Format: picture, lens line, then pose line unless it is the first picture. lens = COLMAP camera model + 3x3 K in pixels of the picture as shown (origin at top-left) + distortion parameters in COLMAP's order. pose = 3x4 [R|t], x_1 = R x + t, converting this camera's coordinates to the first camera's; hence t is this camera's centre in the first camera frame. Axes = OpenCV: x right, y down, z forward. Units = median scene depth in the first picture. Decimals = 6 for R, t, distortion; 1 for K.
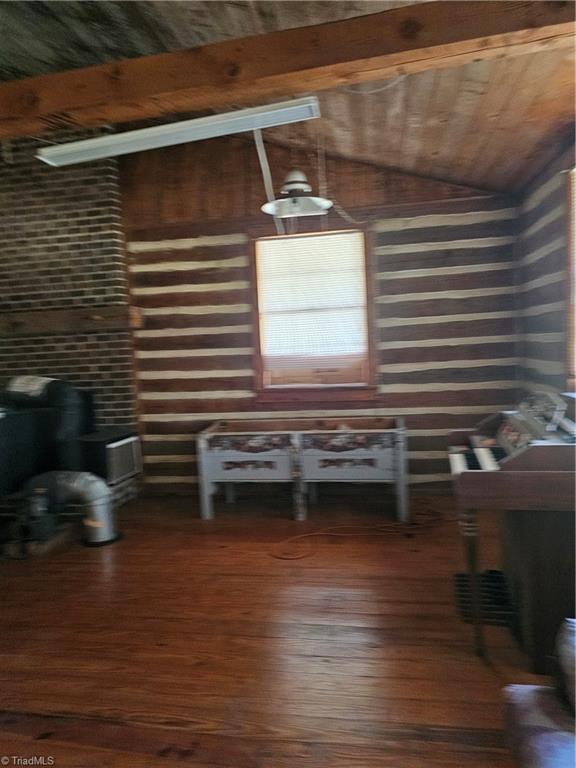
lens RADIAL K [[524.1, 0, 293.9], [0, 524.1, 388.8], [0, 0, 1]] dist [0.054627, -0.059710]
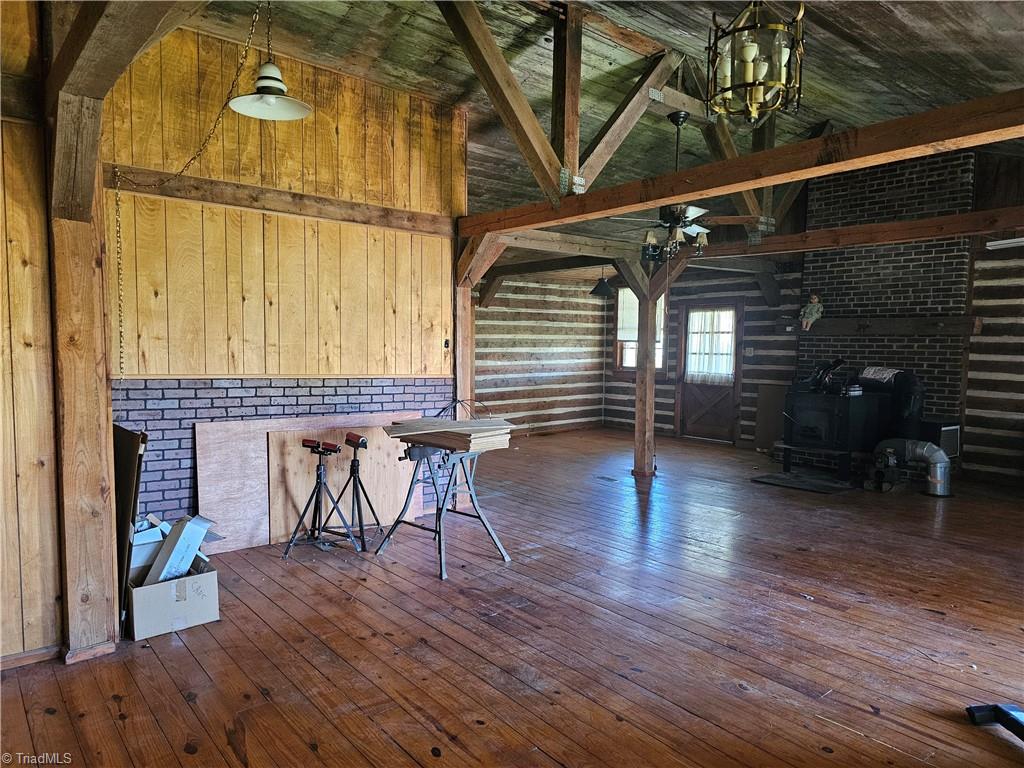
lens RADIAL K [[698.8, 0, 509.0], [0, 698.8, 390.4], [0, 0, 1]] dist [0.054627, -0.059710]
pose [[0.742127, 0.106556, -0.661735, -0.017087], [-0.109069, 0.993322, 0.037630, 0.099065], [0.661325, 0.044248, 0.748793, -1.346091]]
